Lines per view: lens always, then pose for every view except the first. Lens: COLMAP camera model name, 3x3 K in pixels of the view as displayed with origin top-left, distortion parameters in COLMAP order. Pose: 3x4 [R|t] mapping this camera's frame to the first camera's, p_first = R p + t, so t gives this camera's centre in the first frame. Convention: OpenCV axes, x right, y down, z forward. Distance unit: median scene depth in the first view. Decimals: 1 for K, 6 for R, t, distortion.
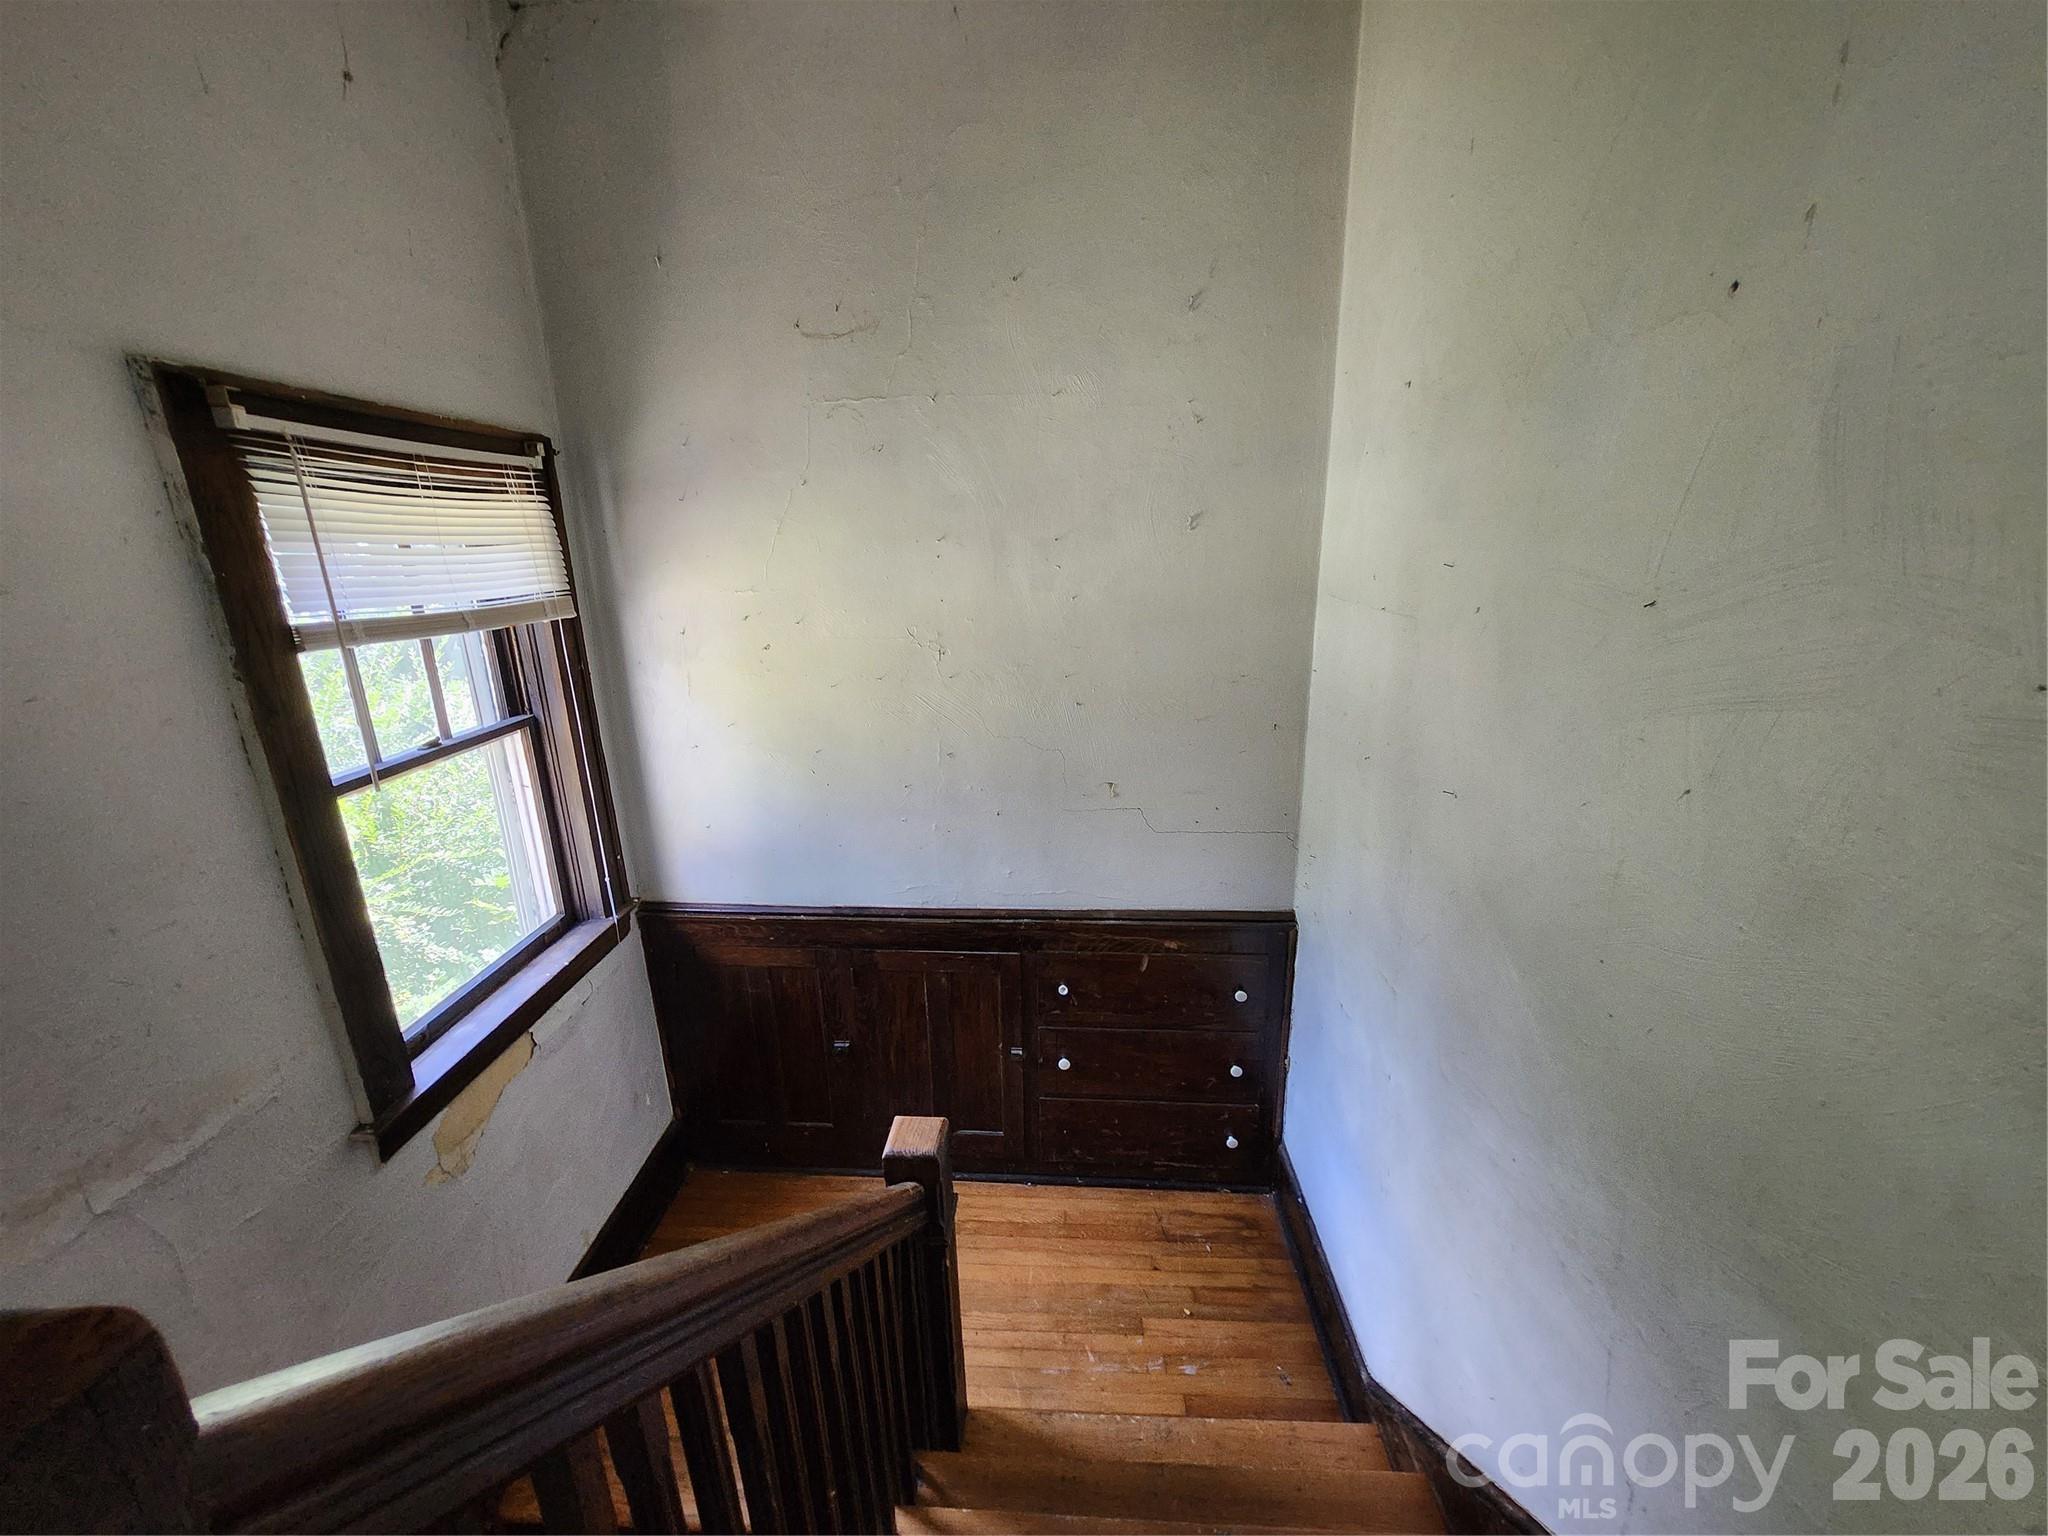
lens RADIAL K [[807.0, 0, 1024.1], [0, 807.0, 763.1], [0, 0, 1]] dist [-0.001762, 0.000088]
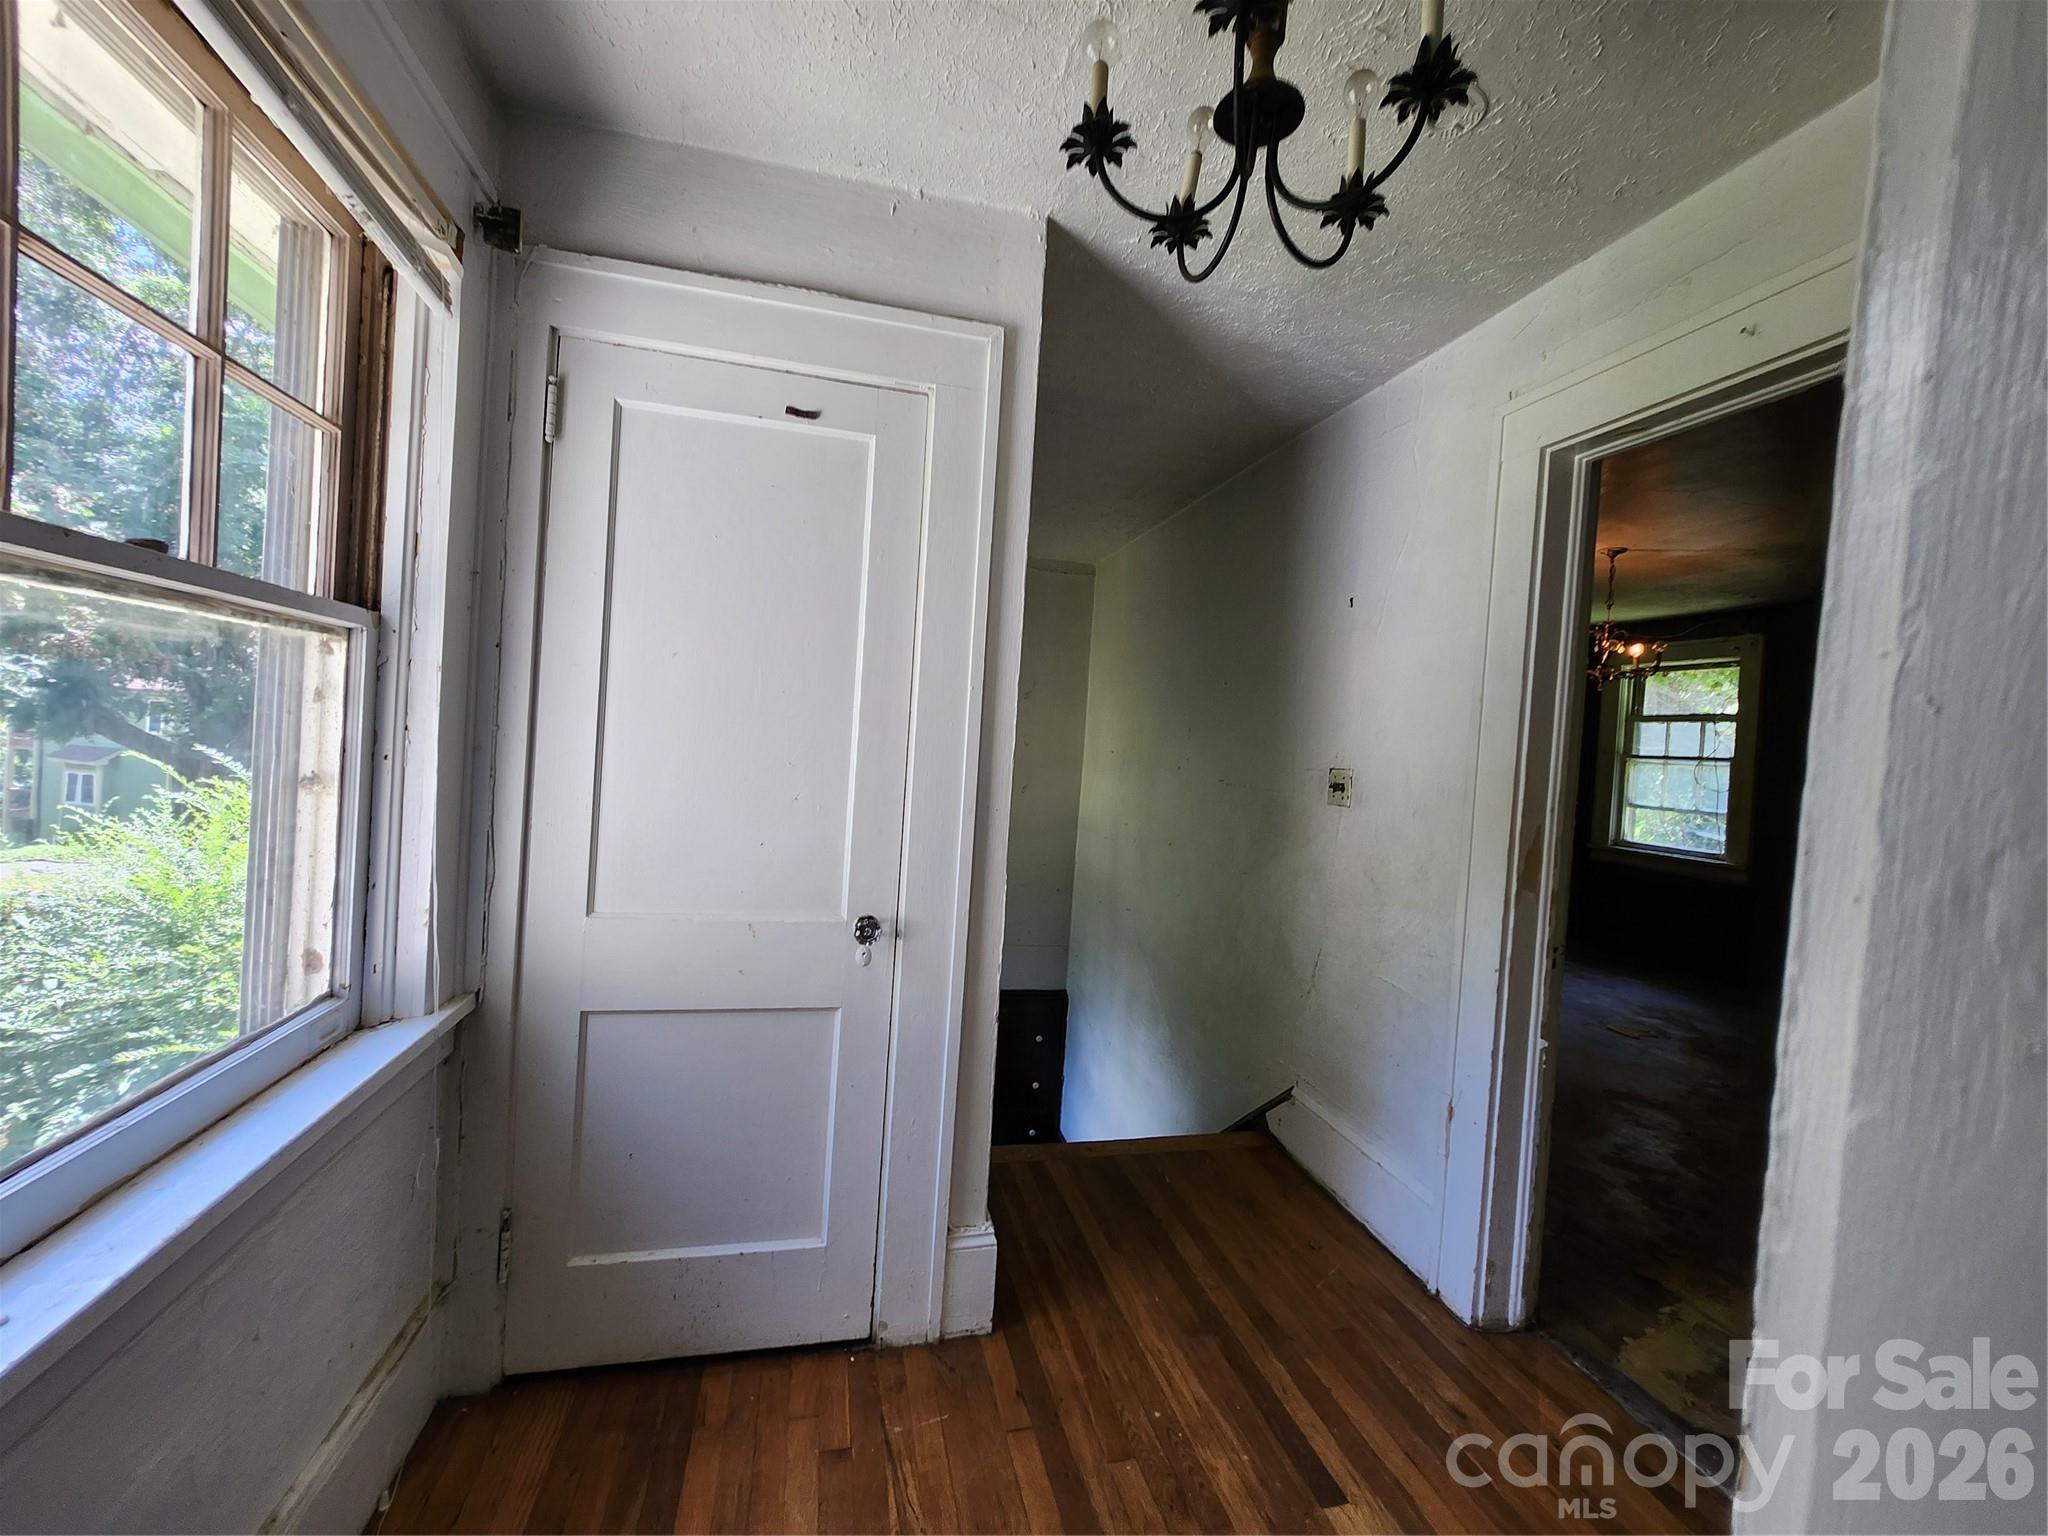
lens RADIAL K [[808.1, 0, 1013.7], [0, 808.1, 764.4], [0, 0, 1]] dist [-0.007042, 0.003622]
pose [[0.960016, 0.073125, 0.270227, -0.371274], [-0.007281, 0.971477, -0.237022, 0.133059], [-0.279852, 0.225577, 0.933166, -0.942425]]
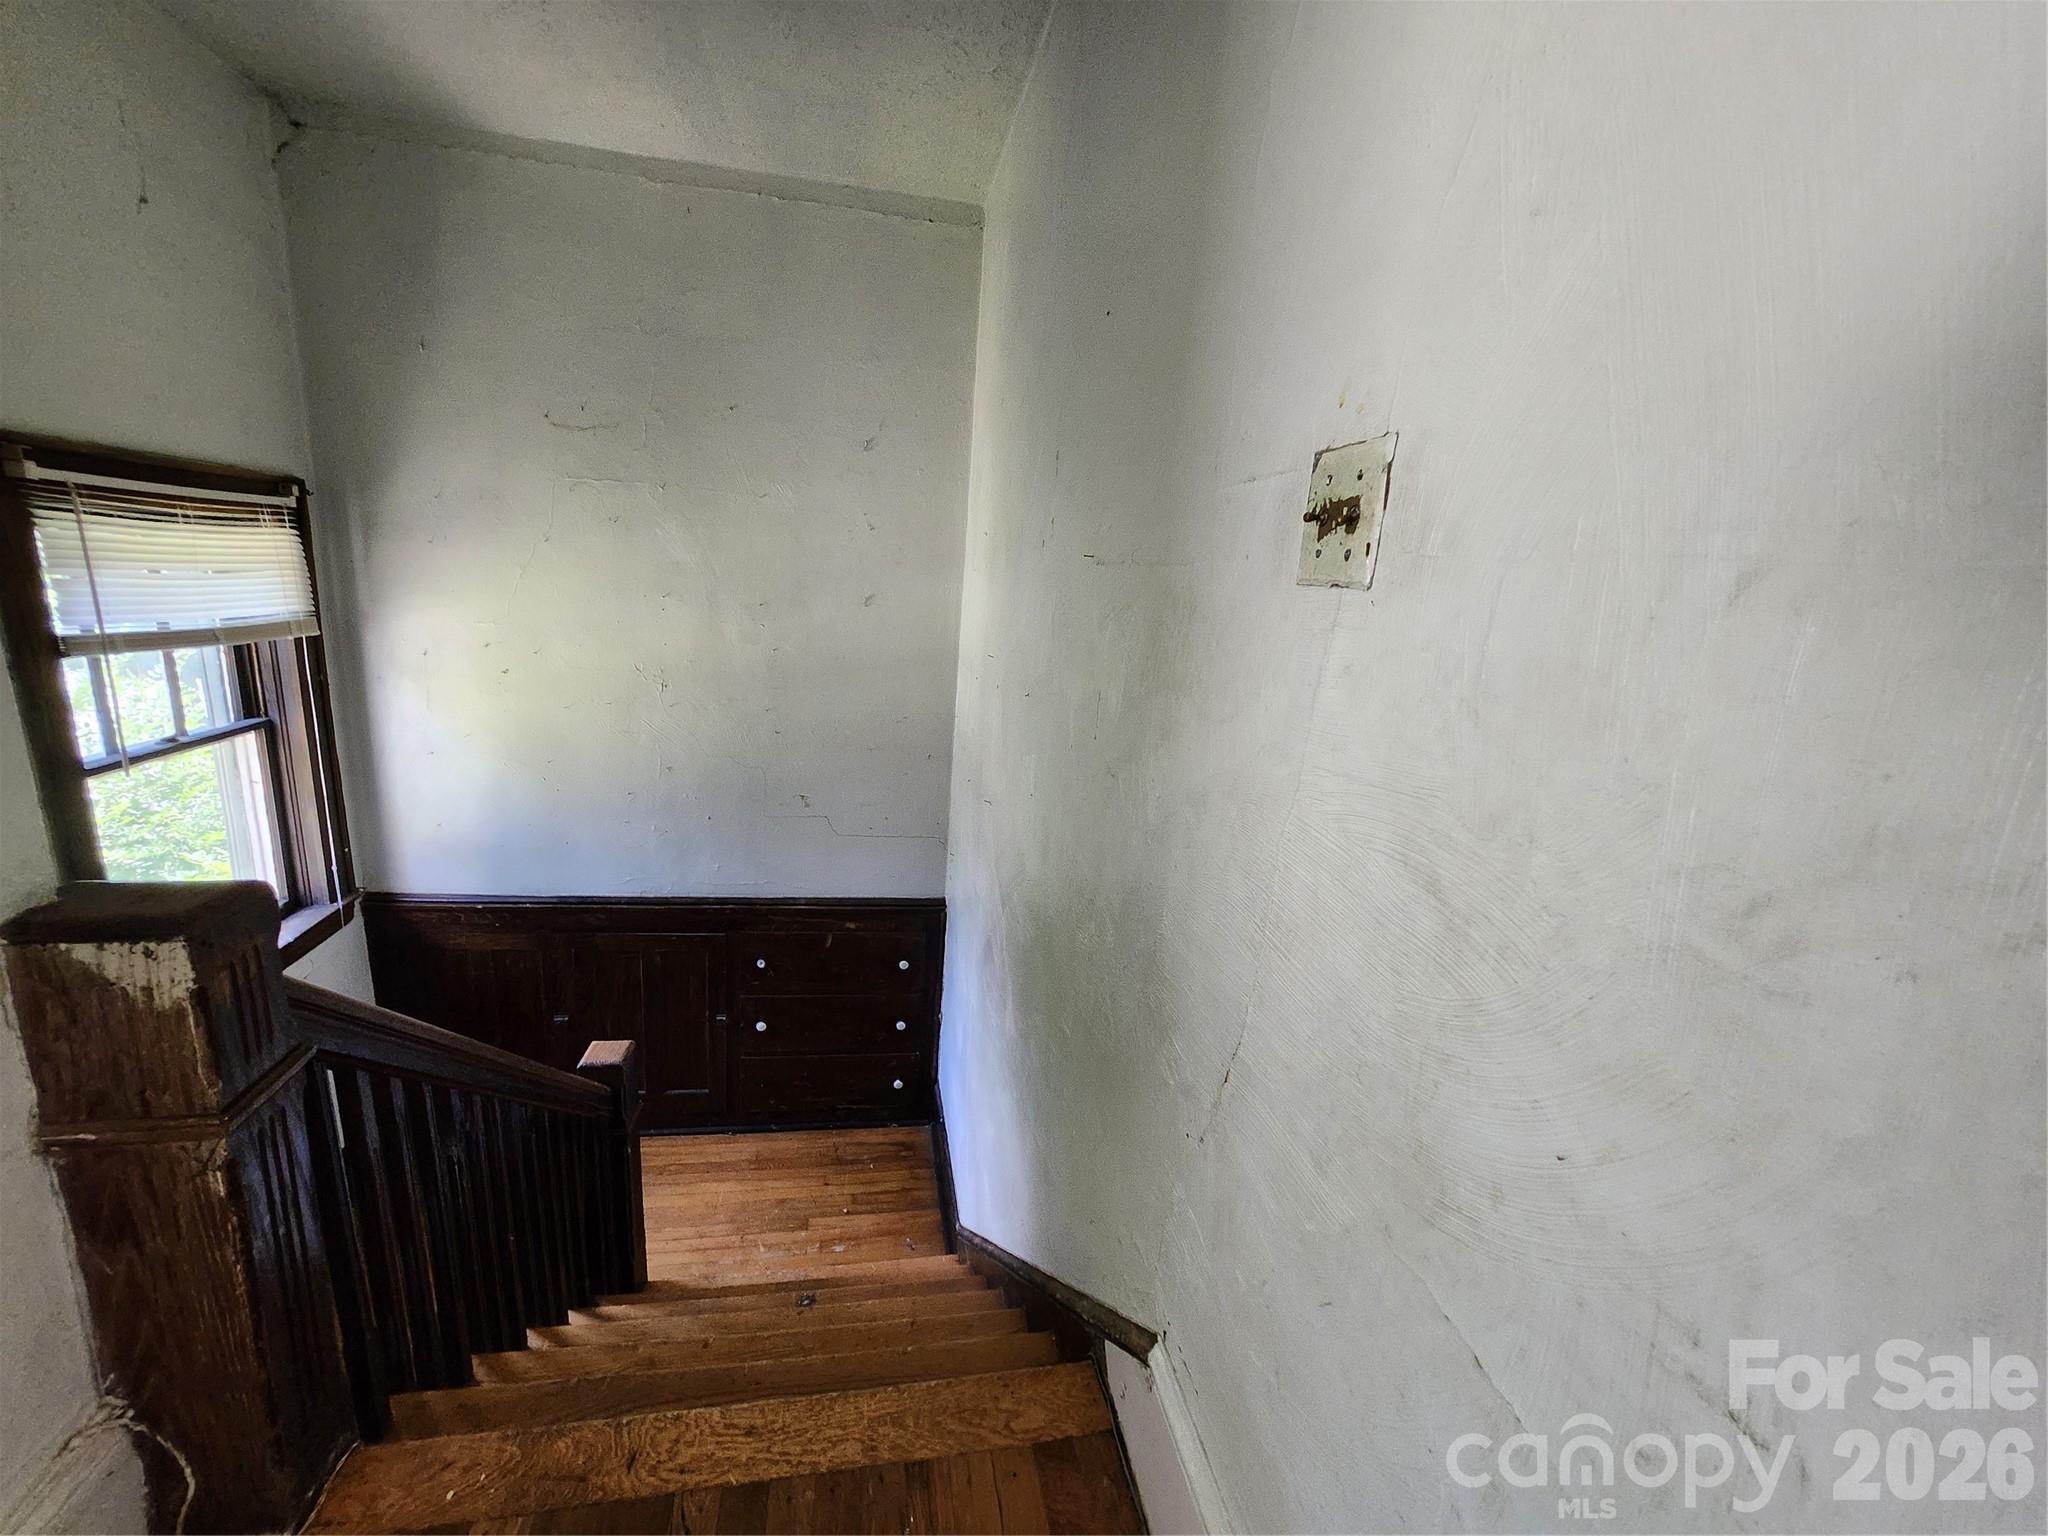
lens RADIAL K [[808.1, 0, 1013.7], [0, 808.1, 764.4], [0, 0, 1]] dist [-0.007042, 0.003622]
pose [[0.969293, 0.039641, 0.242691, 0.127363], [-0.031149, 0.998764, -0.038732, 0.015508], [-0.243927, 0.029983, 0.969330, -0.338685]]
